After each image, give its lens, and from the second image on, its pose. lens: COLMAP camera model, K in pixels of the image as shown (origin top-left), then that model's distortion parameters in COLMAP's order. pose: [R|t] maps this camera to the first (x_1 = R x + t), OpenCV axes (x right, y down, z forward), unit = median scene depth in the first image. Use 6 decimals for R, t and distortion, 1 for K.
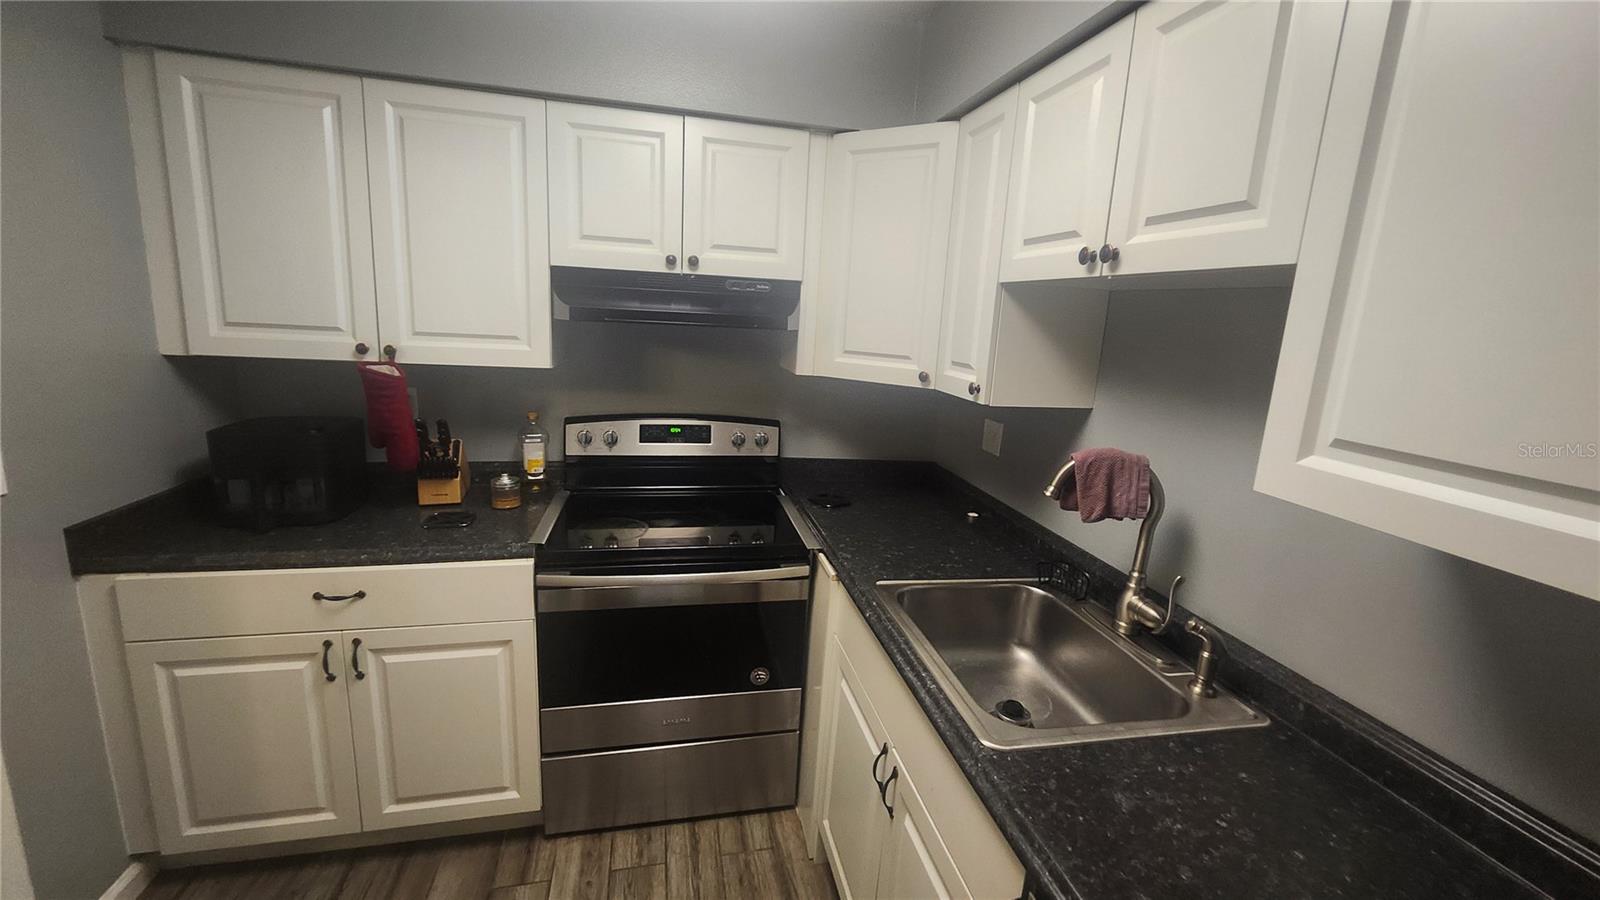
lens RADIAL K [[635.2, 0, 803.5], [0, 635.2, 440.1], [0, 0, 1]] dist [0.001779, -0.005217]
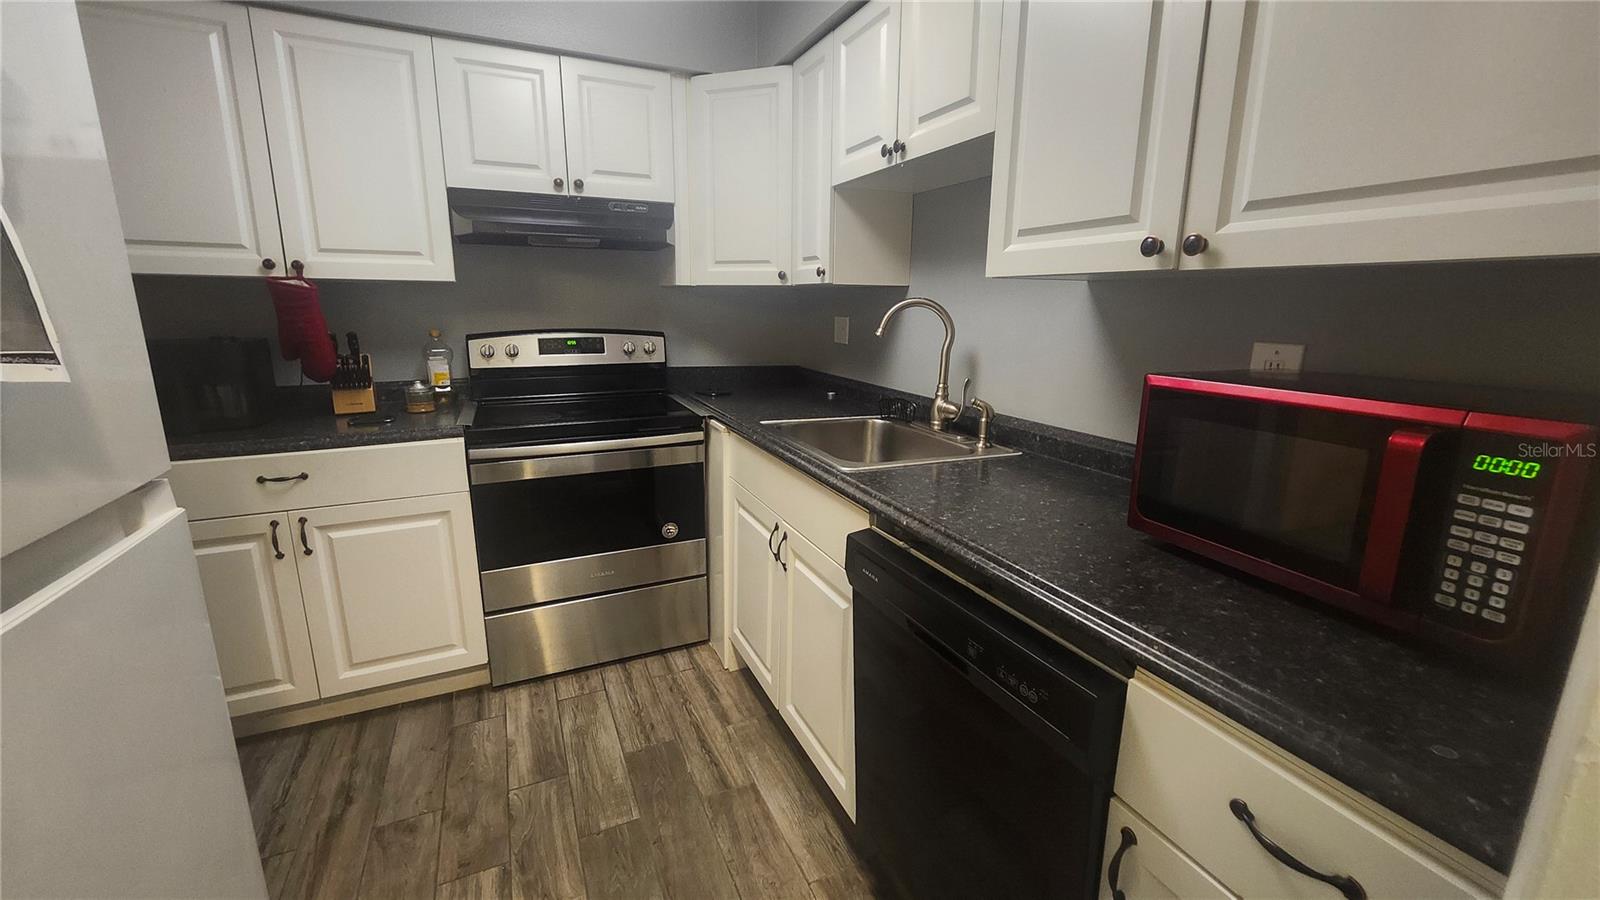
lens RADIAL K [[635.2, 0, 803.5], [0, 635.2, 440.1], [0, 0, 1]] dist [0.001779, -0.005217]
pose [[0.975390, -0.089680, 0.201425, -0.052195], [0.085006, 0.995874, 0.031758, 0.195256], [-0.203442, -0.013854, 0.978989, -0.241235]]
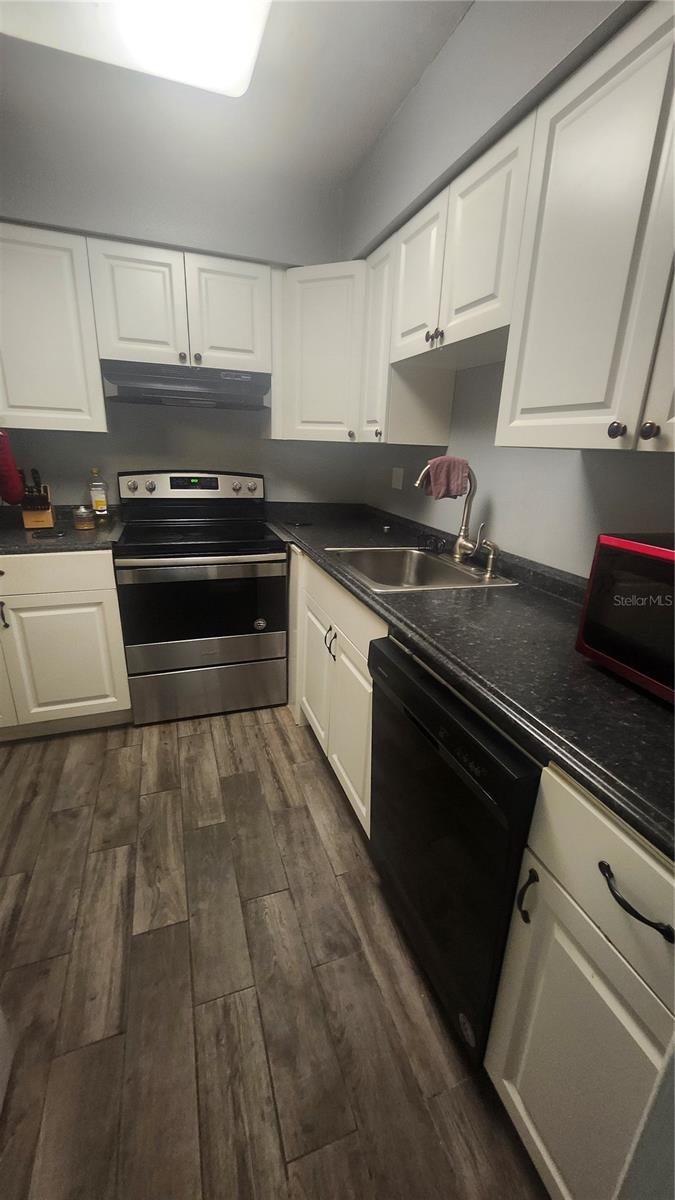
lens RADIAL K [[476.4, 0, 346.7], [0, 476.4, 608.0], [0, 0, 1]] dist [0.001779, -0.005217]
pose [[0.991694, -0.056035, 0.115771, 0.013869], [0.039685, 0.989499, 0.138987, 0.177098], [-0.122344, -0.133238, 0.983504, -0.254227]]
